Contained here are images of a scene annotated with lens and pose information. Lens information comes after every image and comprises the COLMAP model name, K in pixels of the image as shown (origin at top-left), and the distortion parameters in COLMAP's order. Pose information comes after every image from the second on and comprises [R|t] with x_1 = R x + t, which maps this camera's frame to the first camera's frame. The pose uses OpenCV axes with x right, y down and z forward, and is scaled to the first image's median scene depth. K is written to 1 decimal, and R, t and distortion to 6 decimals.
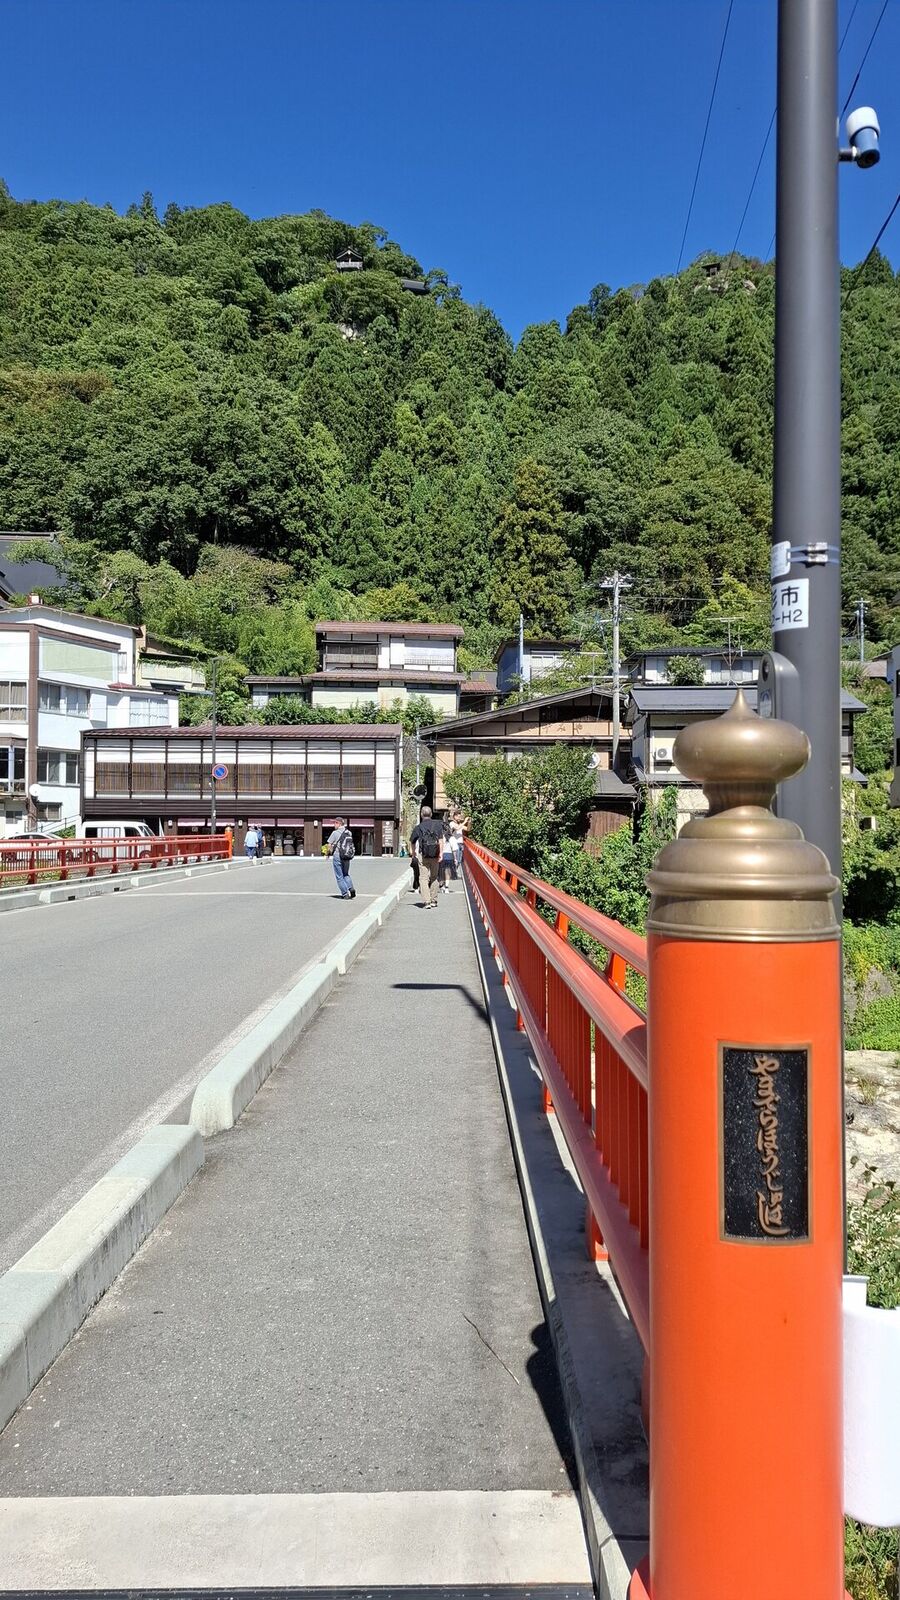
lens RADIAL K [[1061.3, 0, 450.0], [0, 1061.3, 800.0], [0, 0, 1]] dist [0.164485, -0.230201]
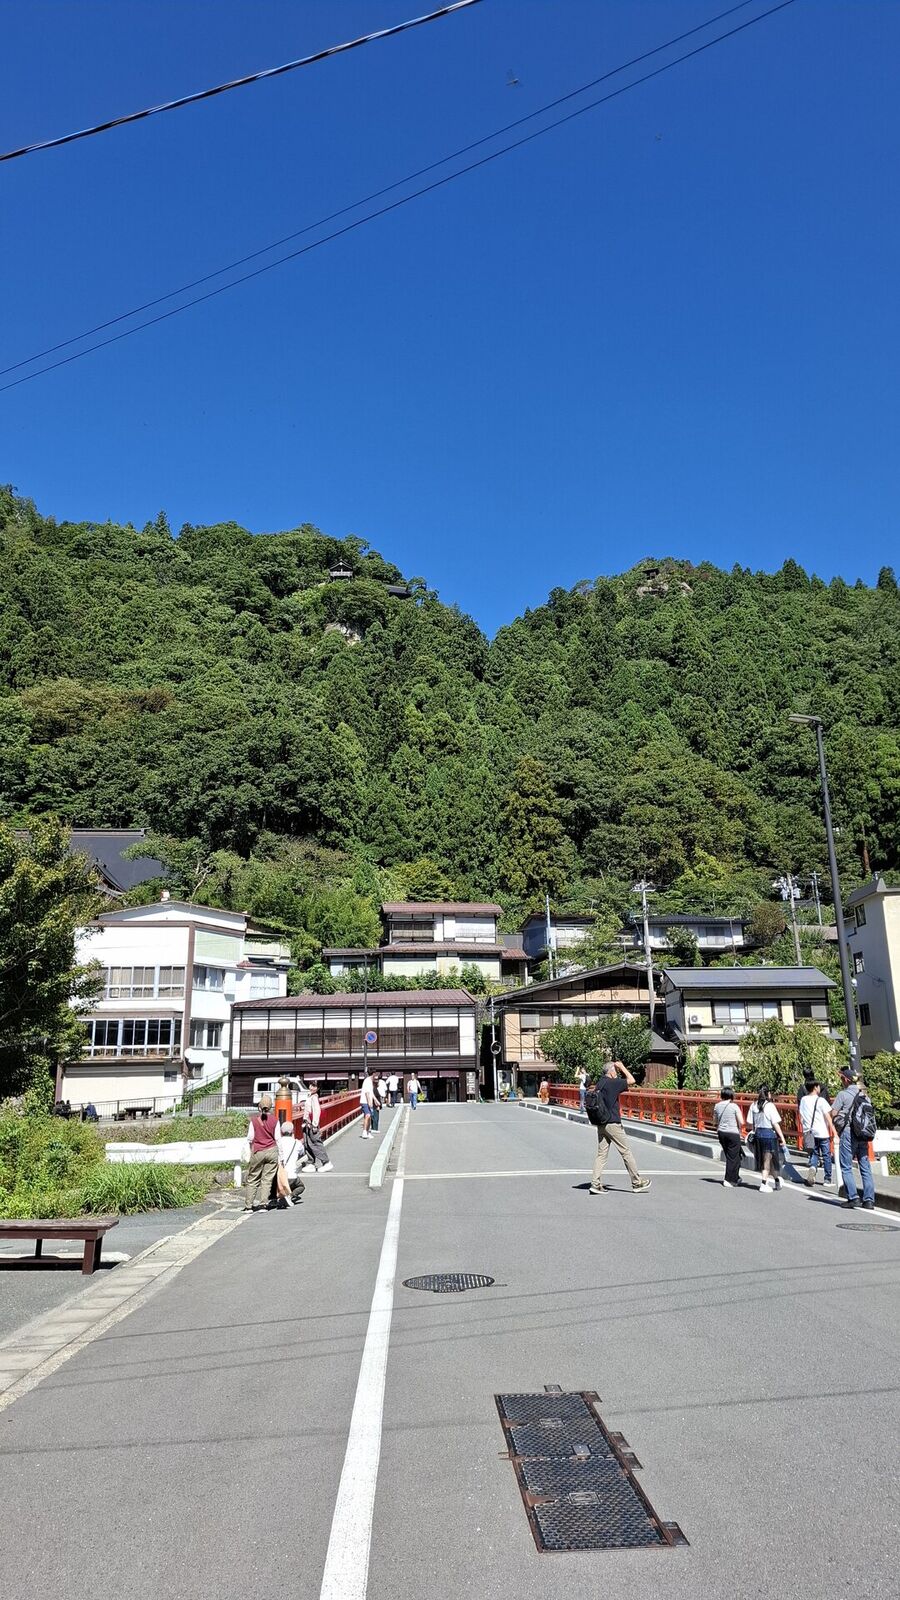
lens RADIAL K [[1061.3, 0, 450.0], [0, 1061.3, 800.0], [0, 0, 1]] dist [0.164485, -0.230201]
pose [[0.999199, -0.008120, 0.039180, -0.060539], [0.016681, 0.974576, -0.223435, -0.005262], [-0.036370, 0.223909, 0.973931, -0.142918]]
